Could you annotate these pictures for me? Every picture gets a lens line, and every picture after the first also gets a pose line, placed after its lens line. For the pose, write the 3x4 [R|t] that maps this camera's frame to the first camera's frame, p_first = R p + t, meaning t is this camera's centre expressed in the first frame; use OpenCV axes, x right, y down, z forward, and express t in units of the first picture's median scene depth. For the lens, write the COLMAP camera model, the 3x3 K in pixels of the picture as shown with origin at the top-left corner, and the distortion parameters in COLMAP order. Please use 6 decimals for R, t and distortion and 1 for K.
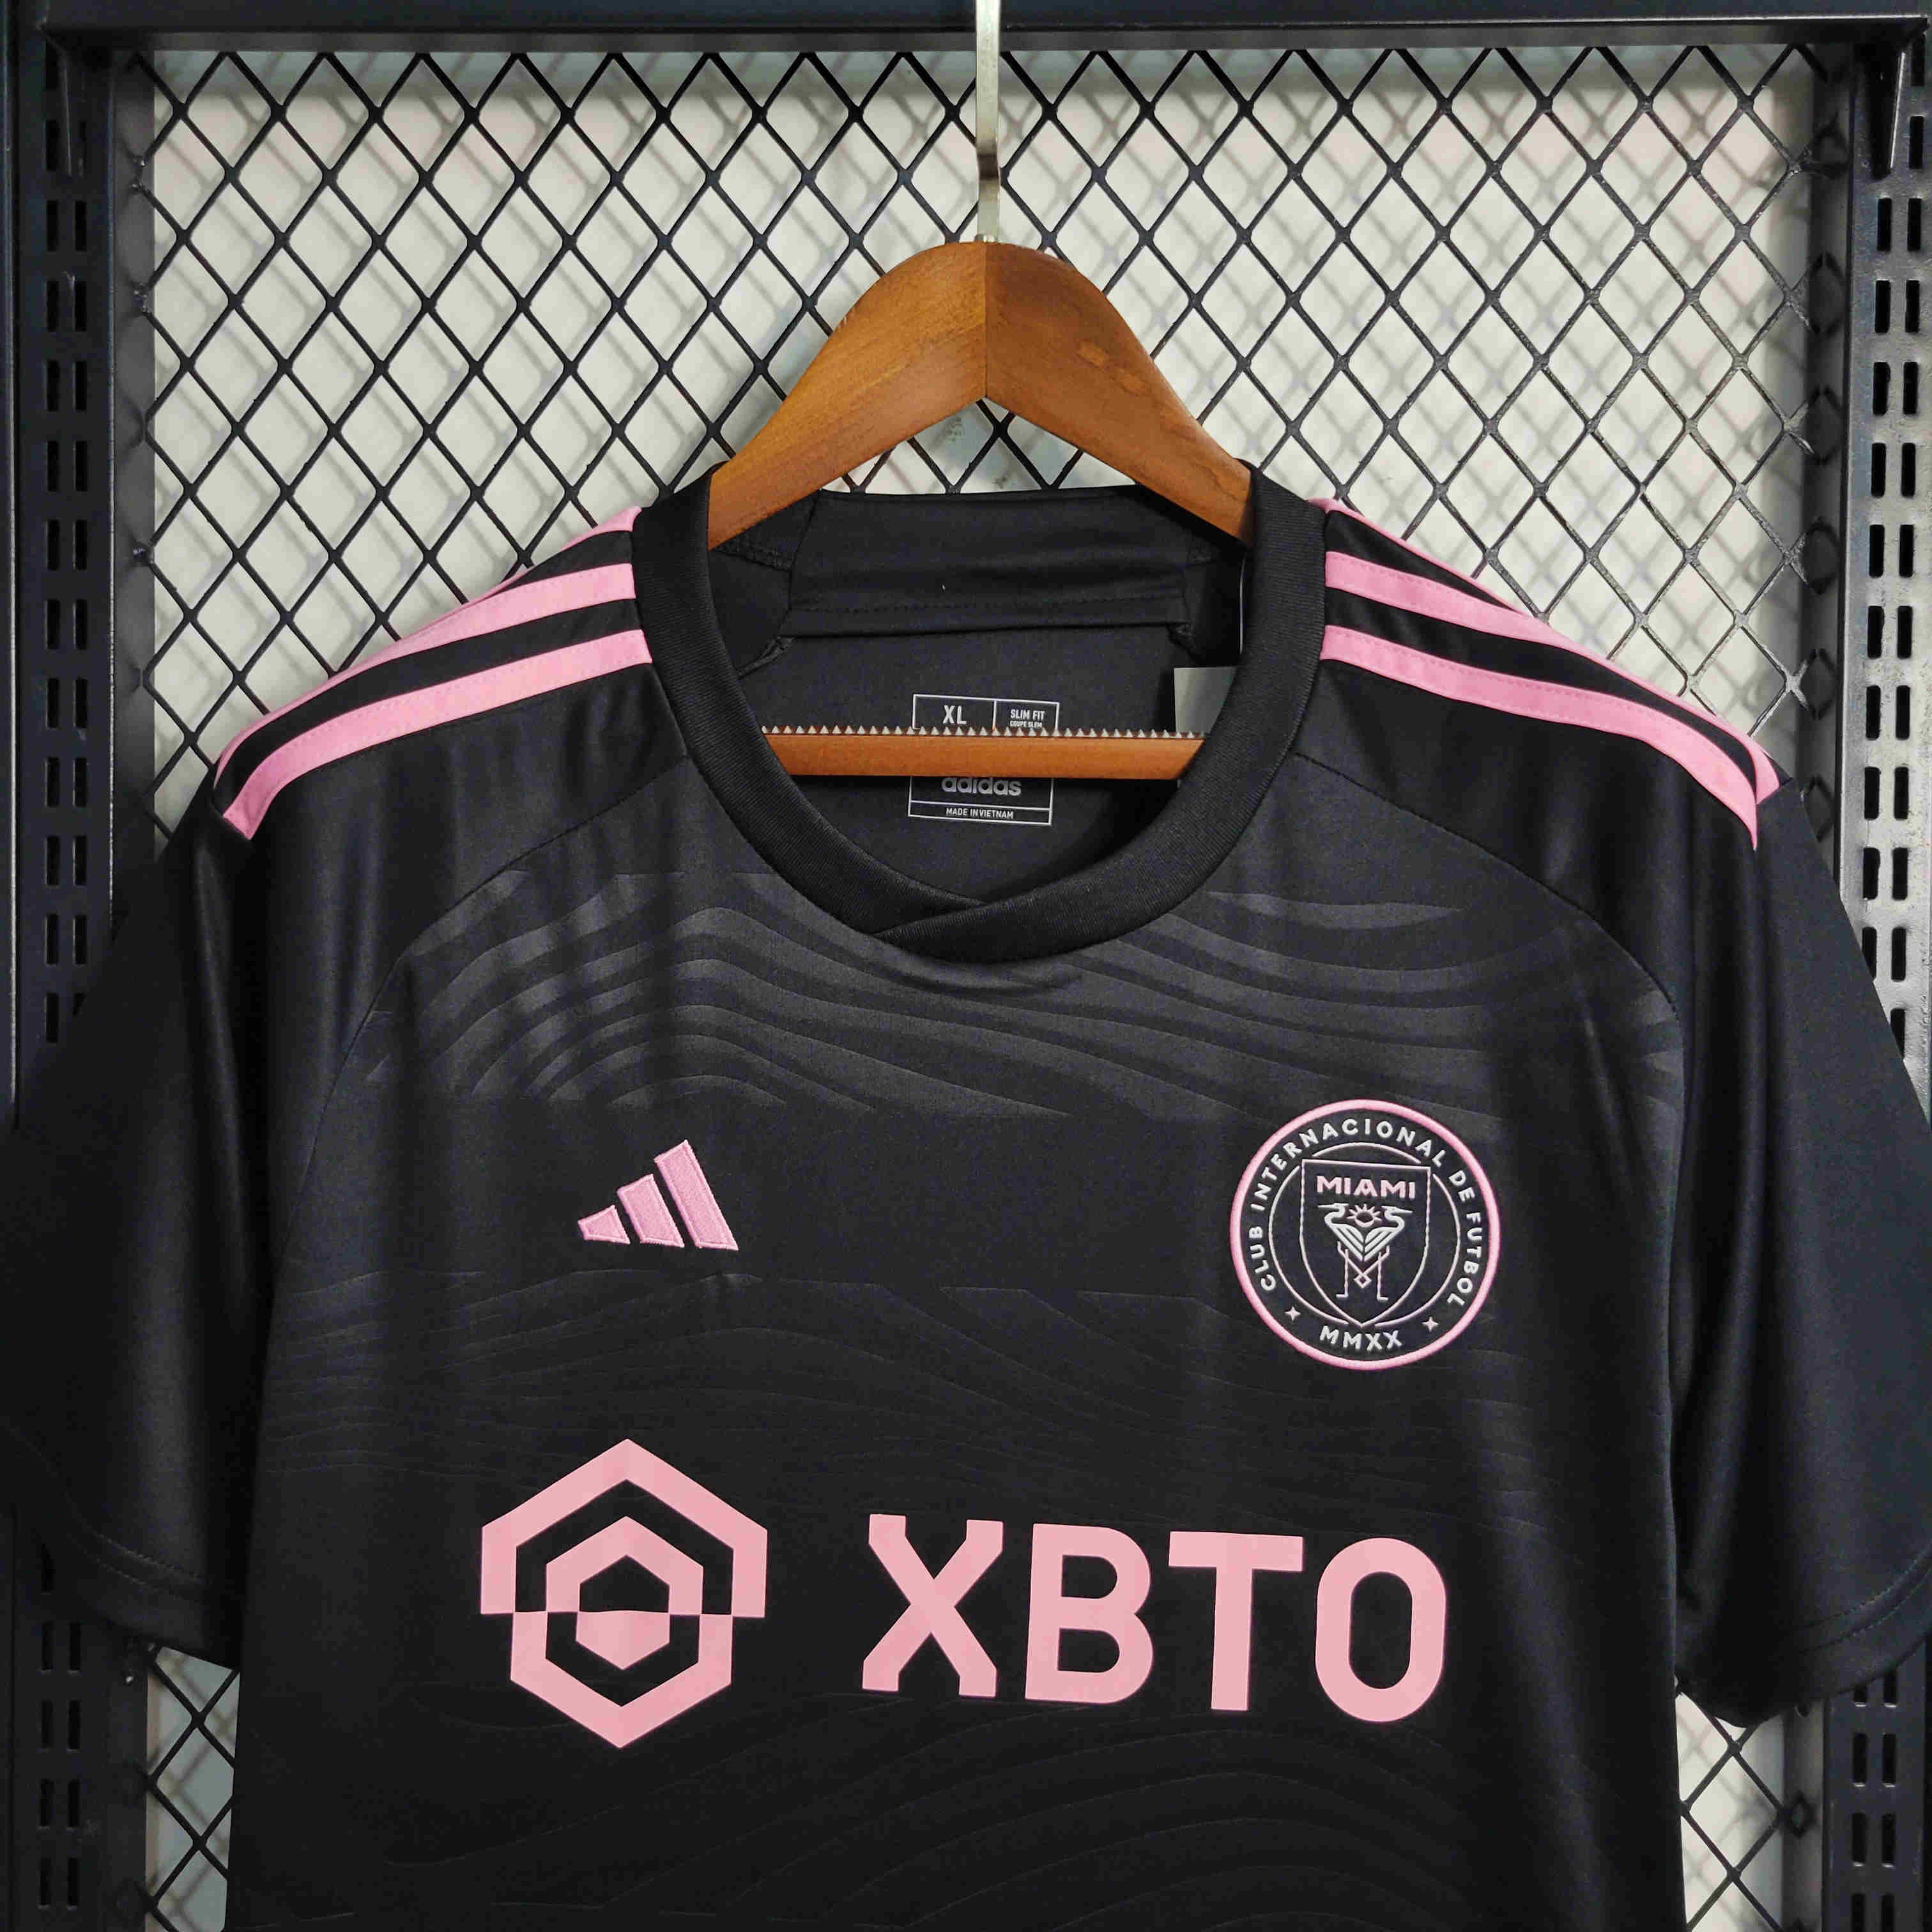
lens RADIAL K [[2169.8, 0, 940.2], [0, 2169.8, 964.2], [0, 0, 1]] dist [0.019407, 0.002732]
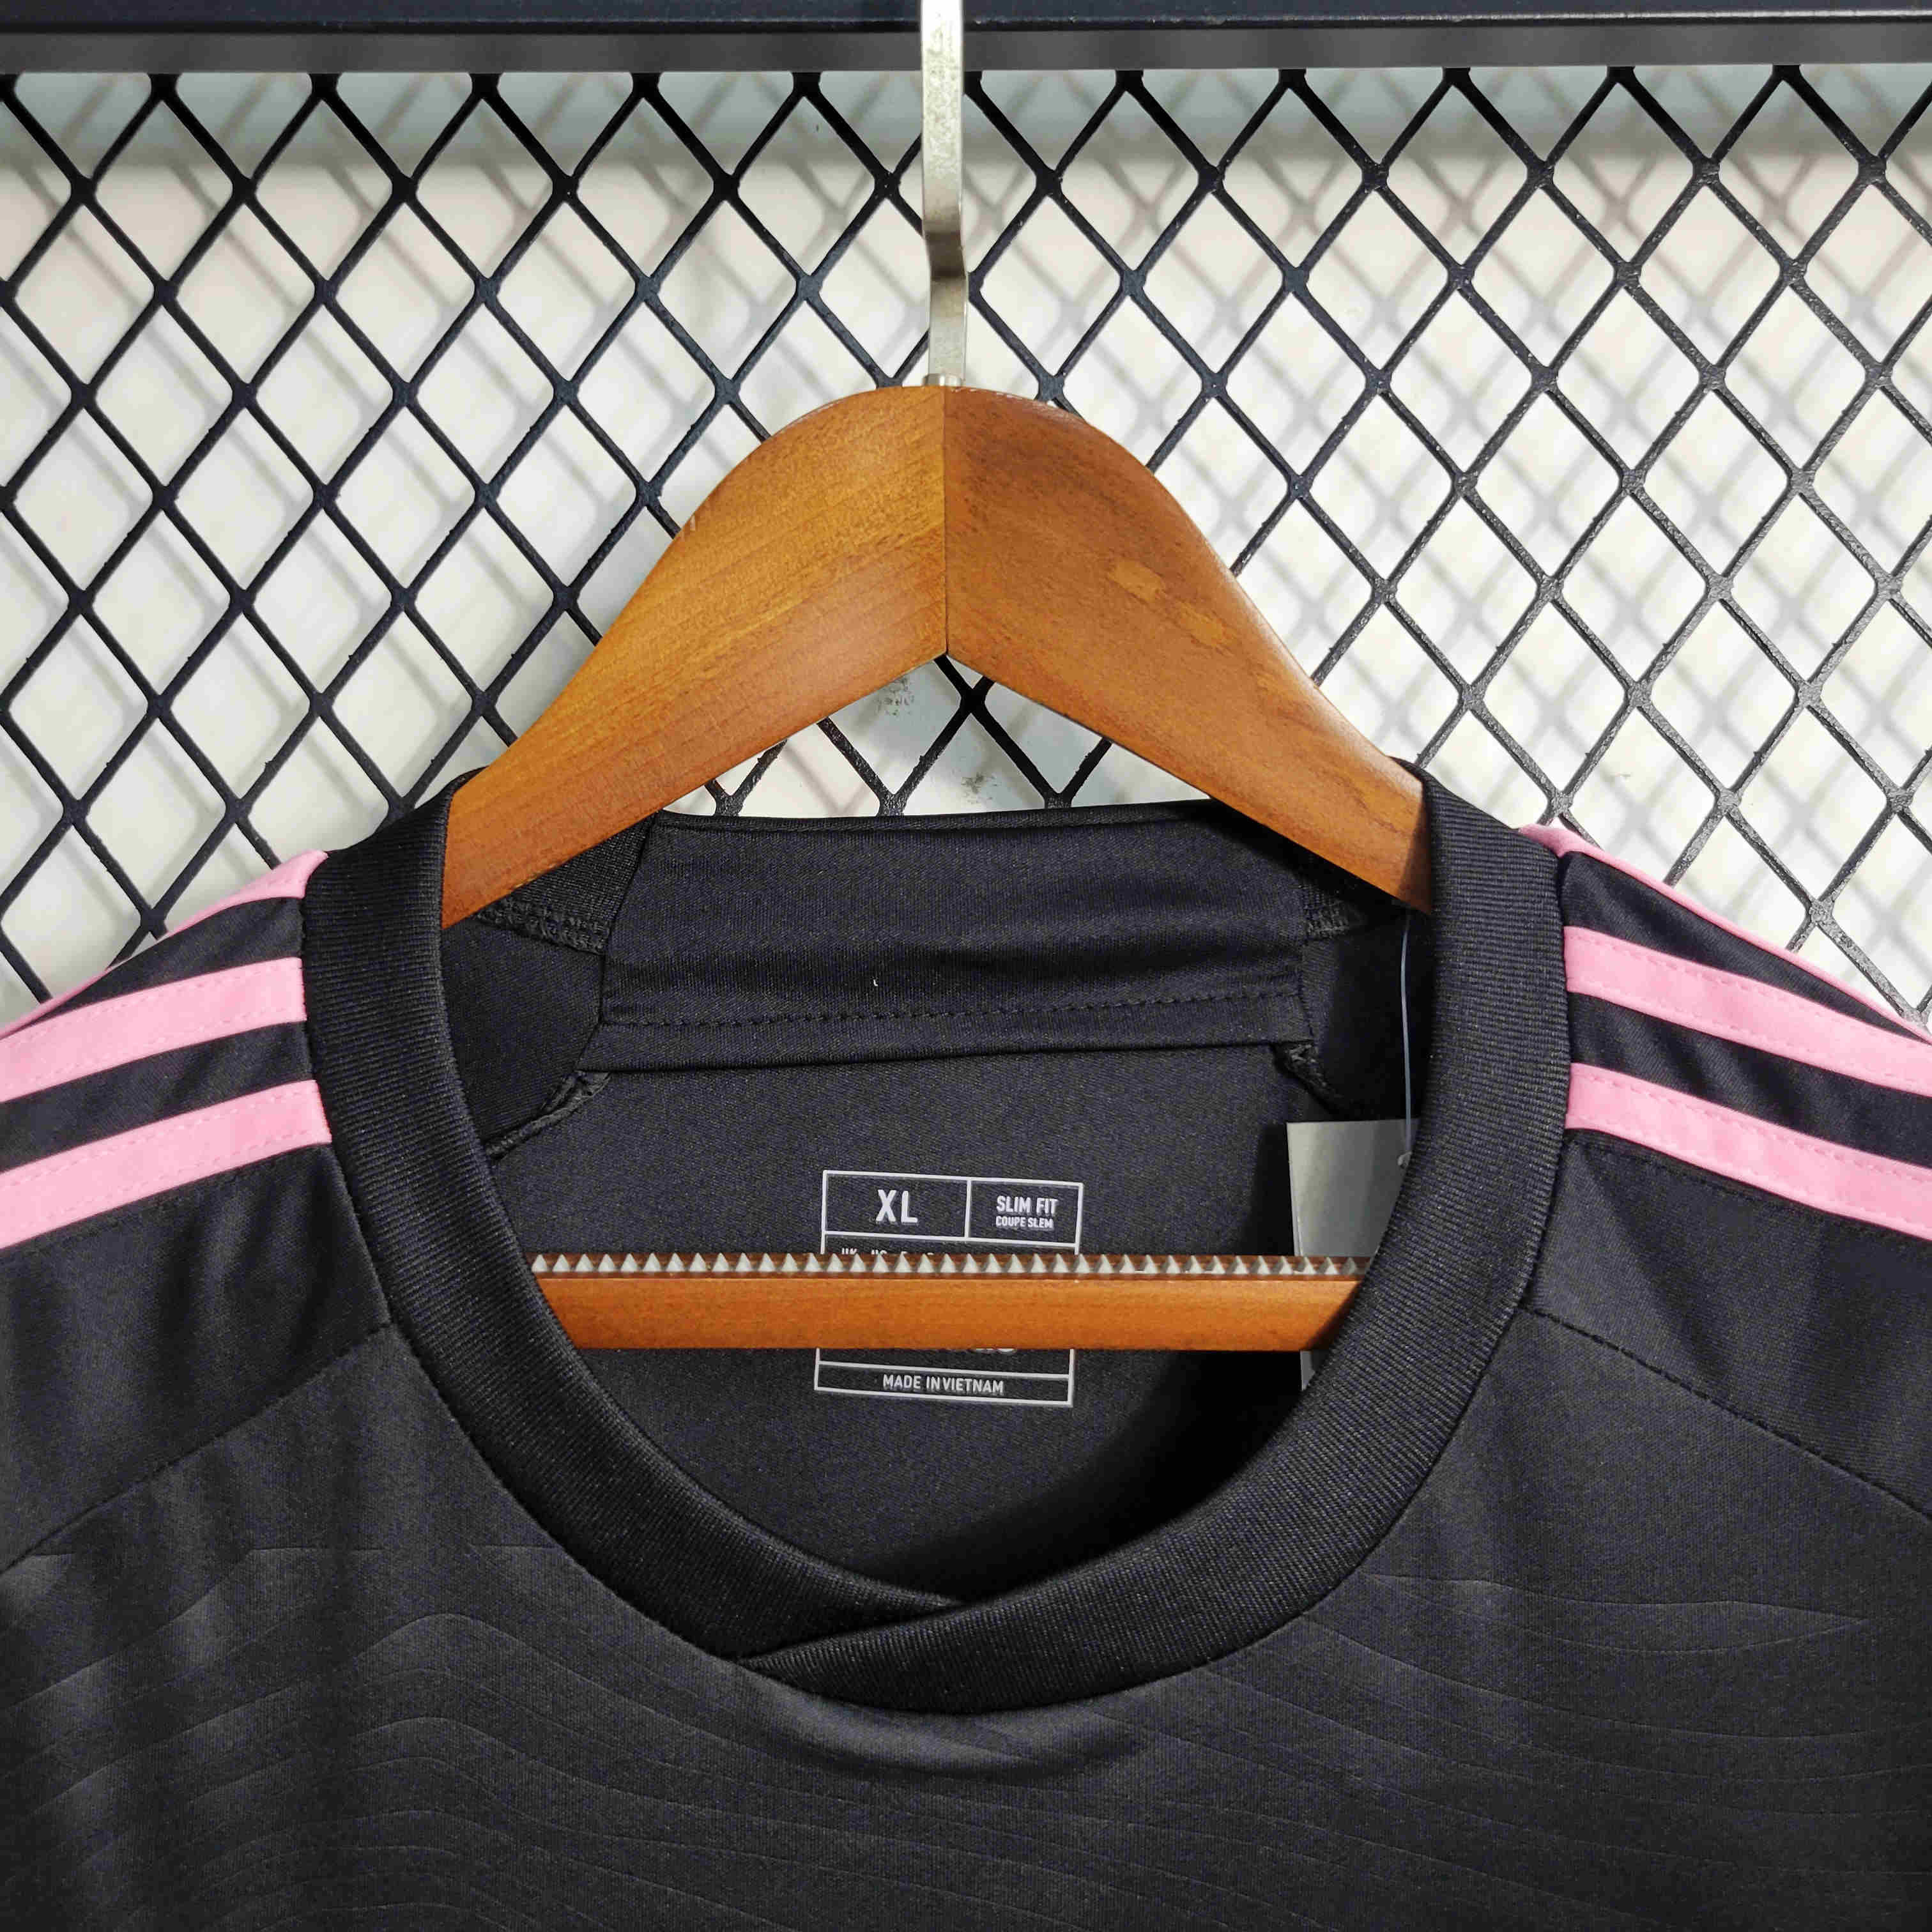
lens RADIAL K [[2444.4, 0, 966.0], [0, 2444.4, 966.0], [0, 0, 1]] dist [-0.002210, 0.023109]
pose [[0.999690, -0.008048, 0.023559, 0.010164], [0.010463, 0.994493, -0.104282, -0.110681], [-0.022590, 0.104496, 0.994269, 0.366057]]
